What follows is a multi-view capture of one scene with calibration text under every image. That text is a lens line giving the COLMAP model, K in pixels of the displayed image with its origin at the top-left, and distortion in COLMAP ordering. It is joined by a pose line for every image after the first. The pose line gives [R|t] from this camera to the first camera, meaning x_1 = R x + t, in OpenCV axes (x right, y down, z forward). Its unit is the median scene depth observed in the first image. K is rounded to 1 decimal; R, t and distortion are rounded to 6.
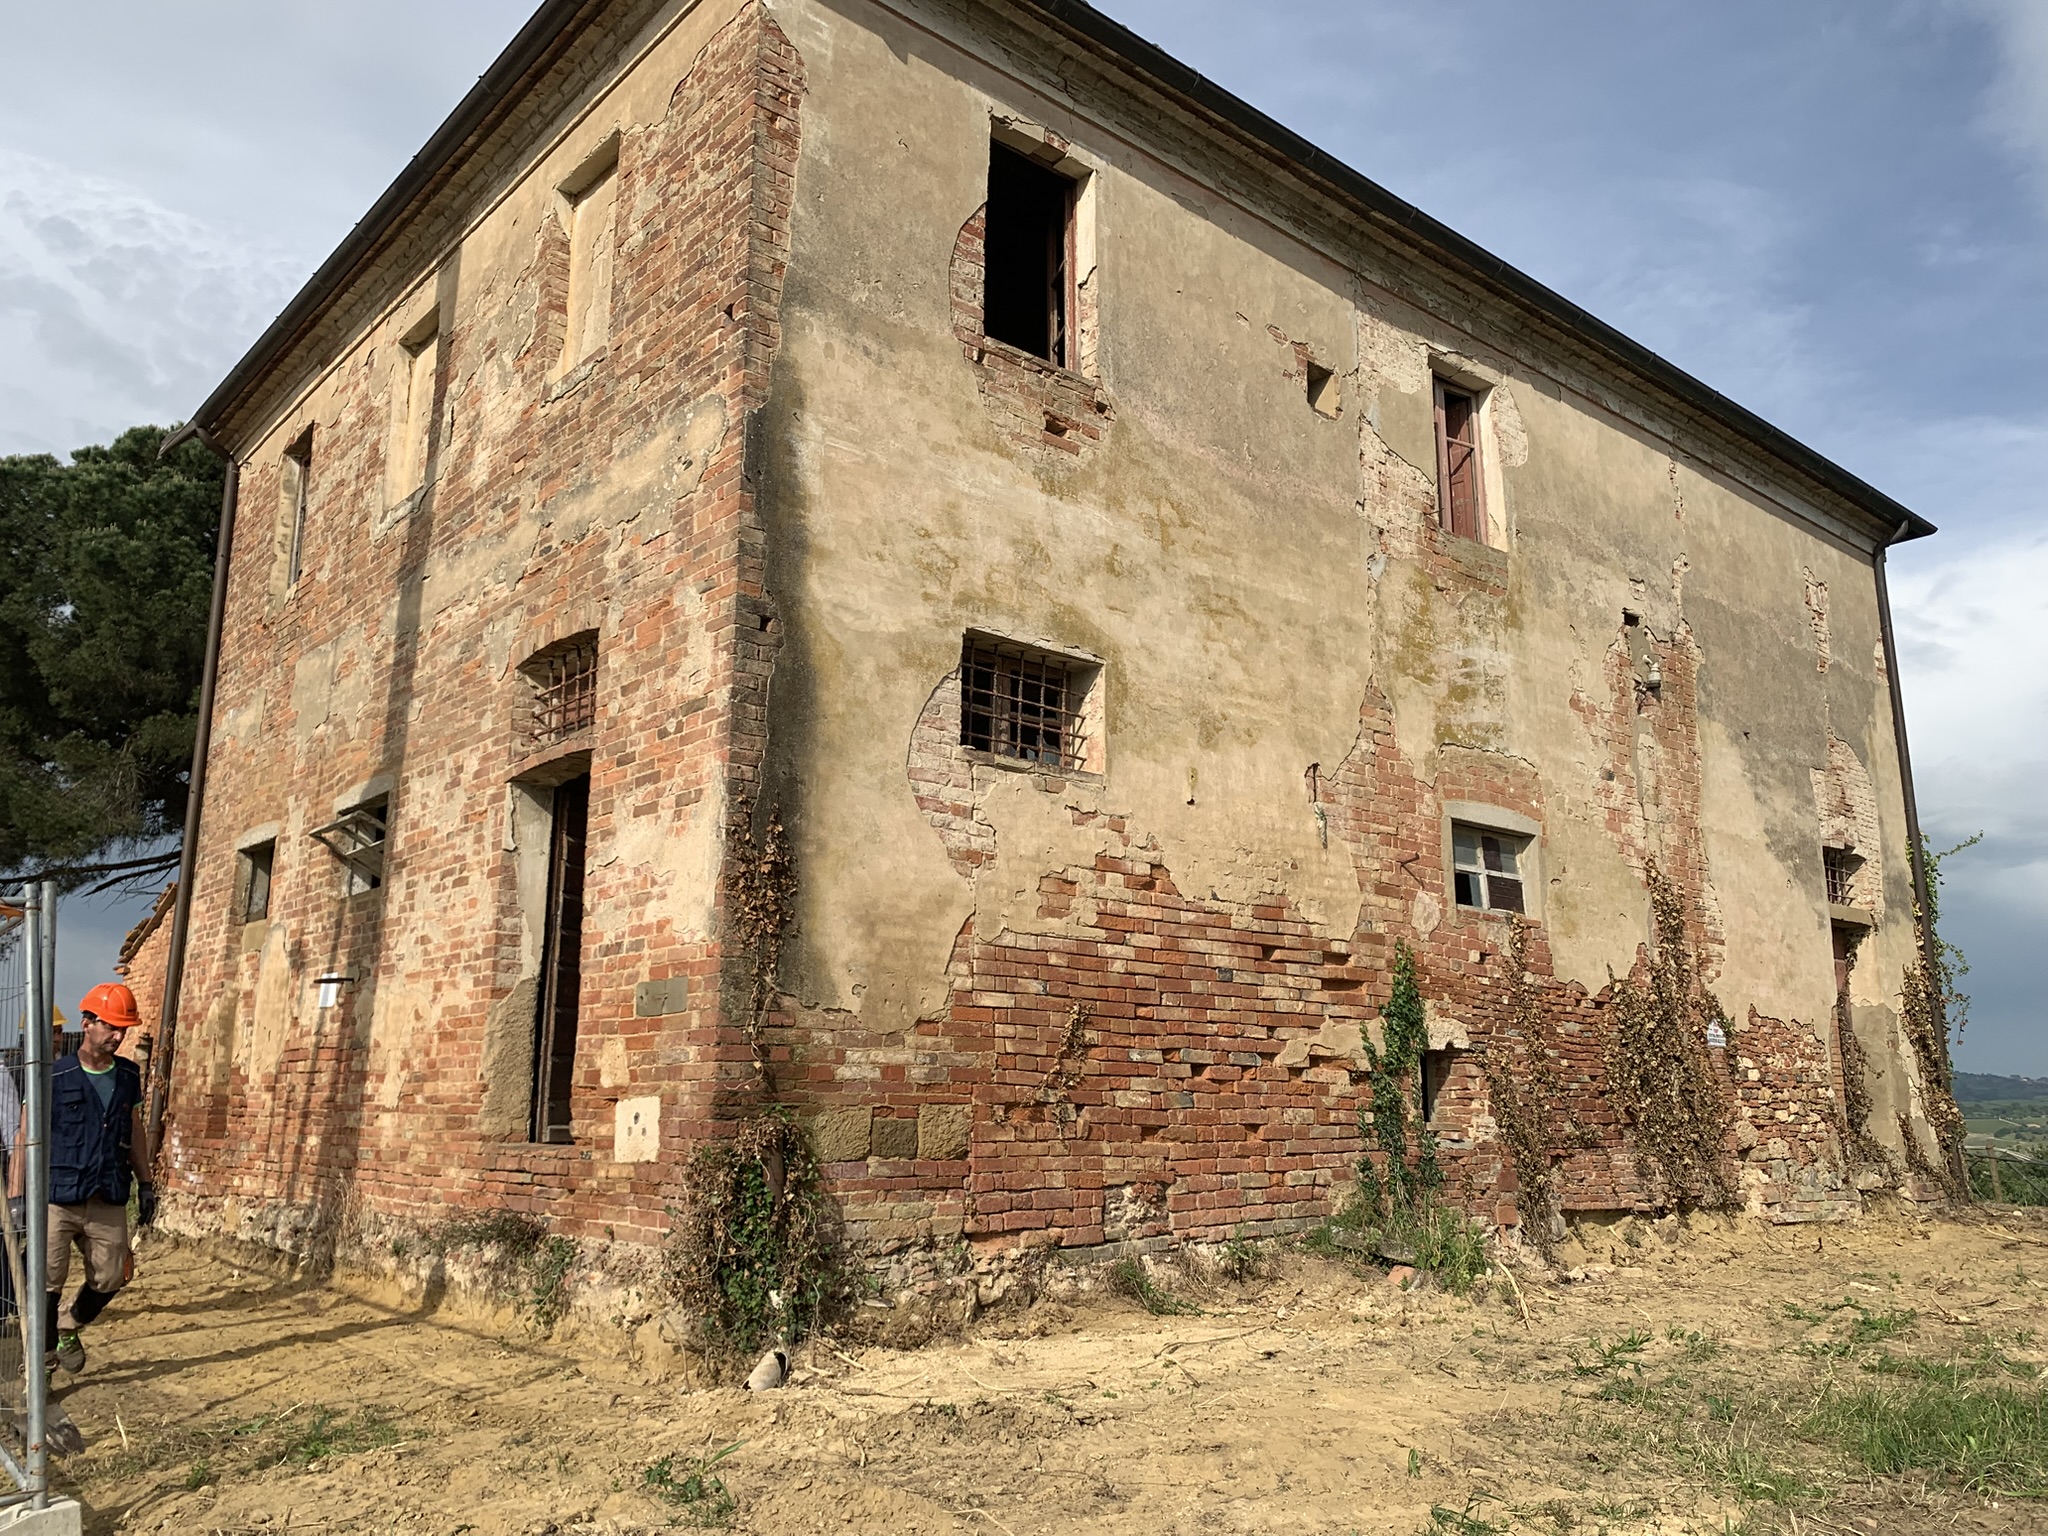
lens RADIAL K [[1545.9, 0, 1024.0], [0, 1545.9, 768.0], [0, 0, 1]] dist [0.054937, 0.000231]
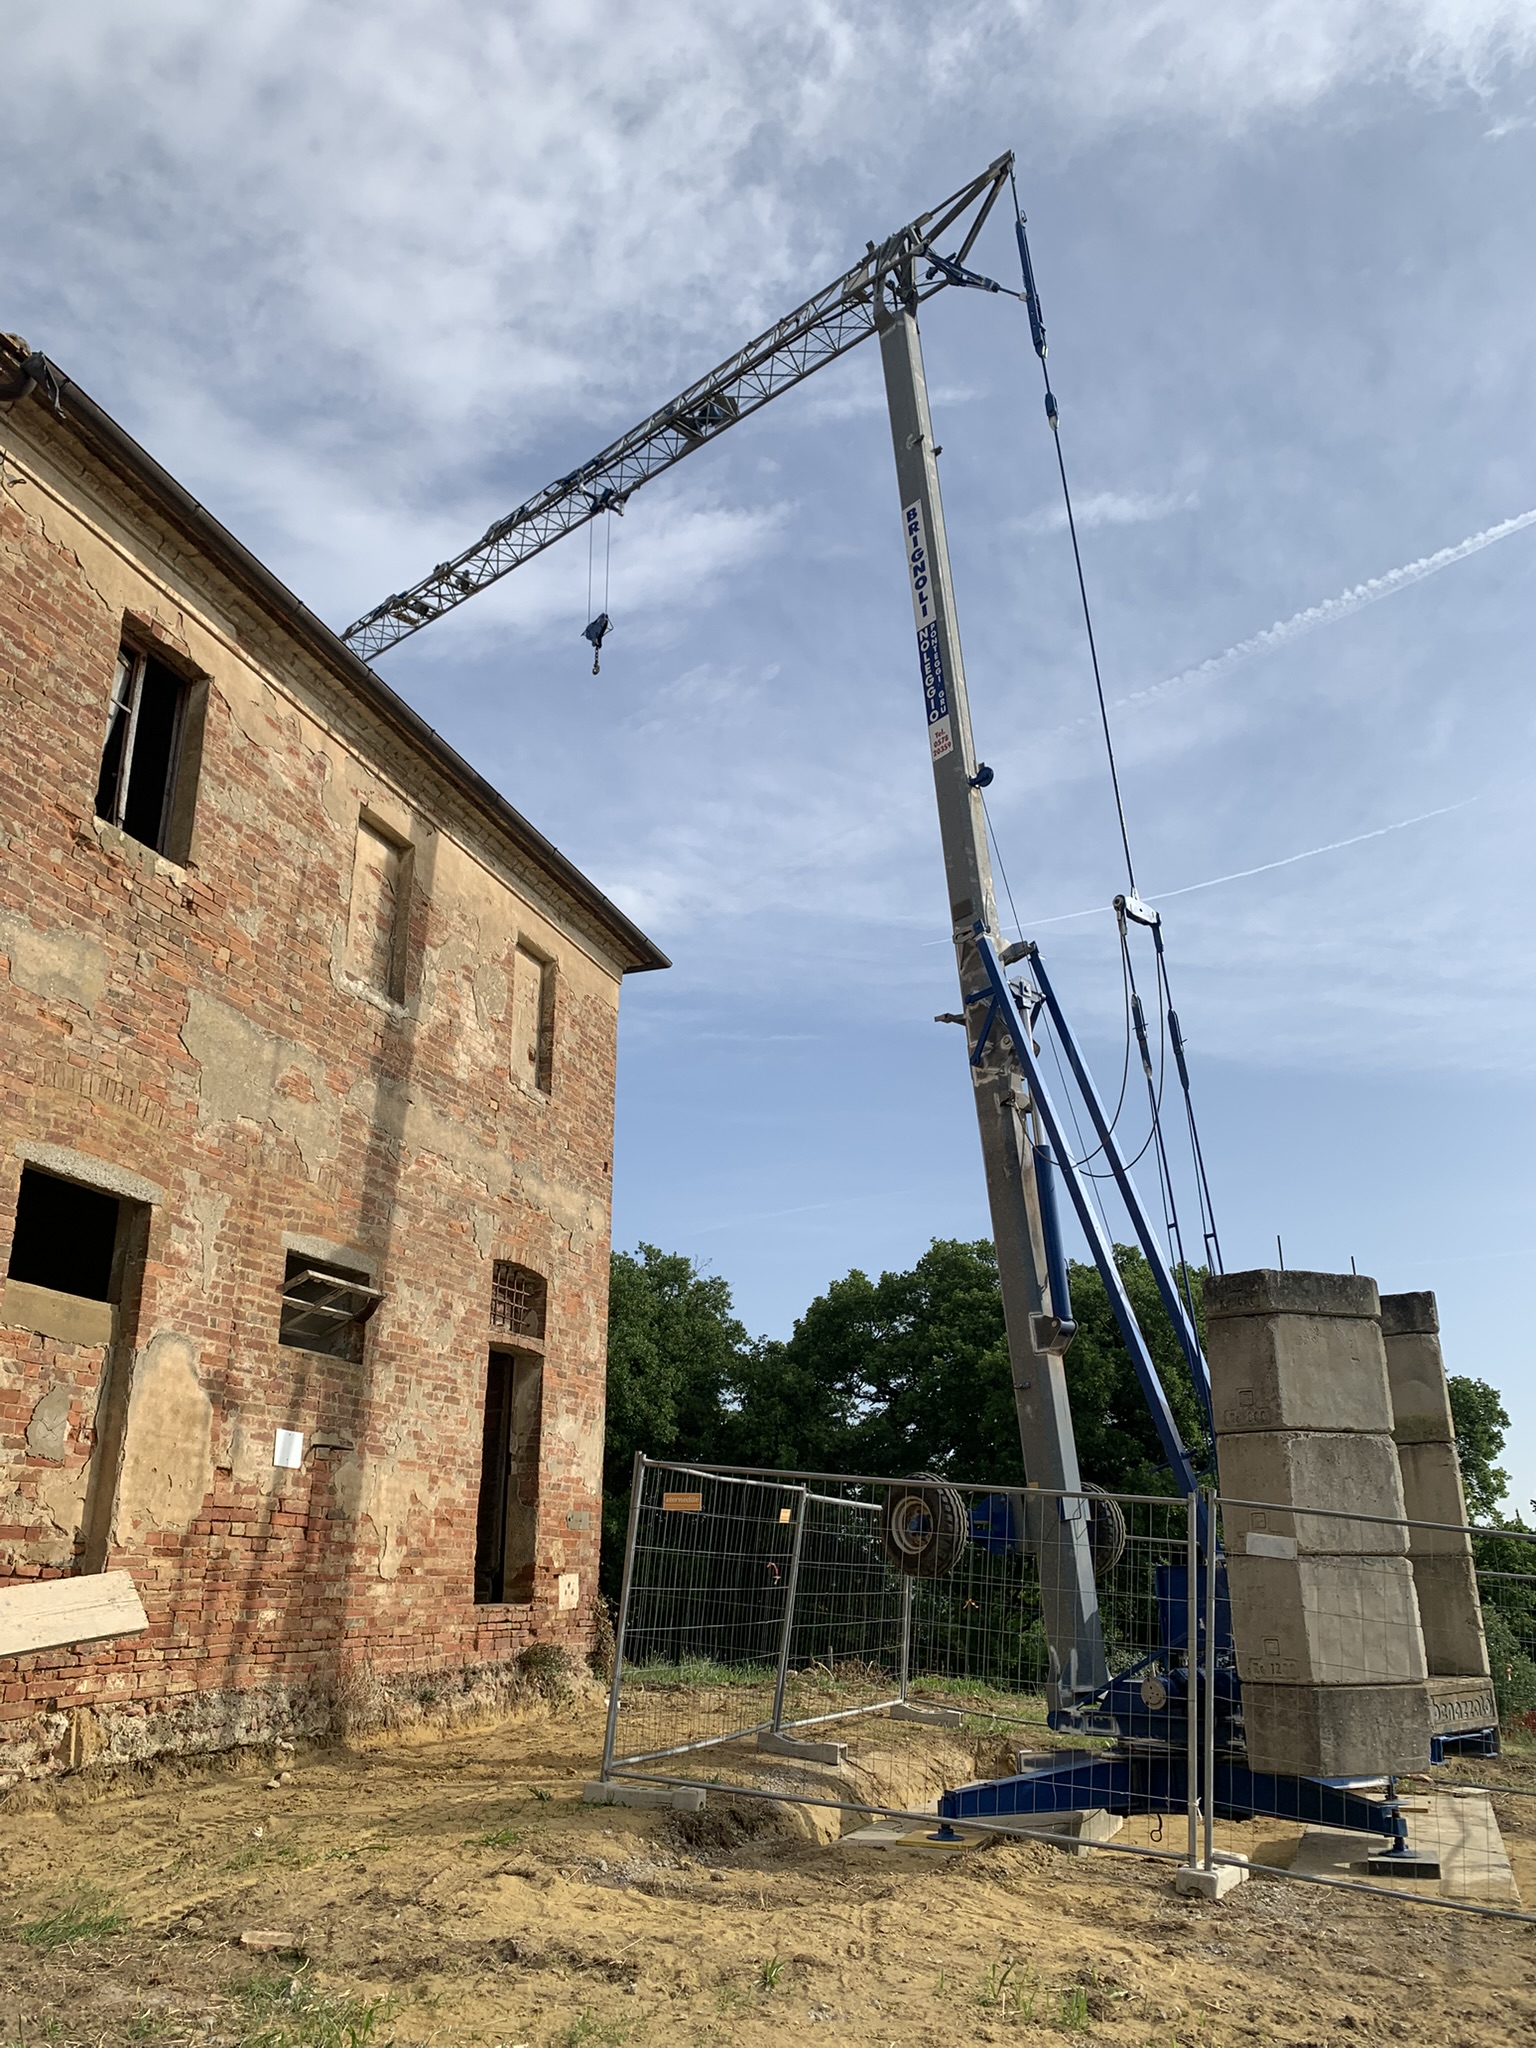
lens RADIAL K [[1545.9, 0, 768.0], [0, 1545.9, 1024.0], [0, 0, 1]] dist [0.054937, 0.000231]
pose [[-0.509485, 0.295977, 0.807974, -1.620217], [-0.176063, 0.883259, -0.434576, 0.309936], [-0.842275, -0.363664, -0.397897, 1.382919]]
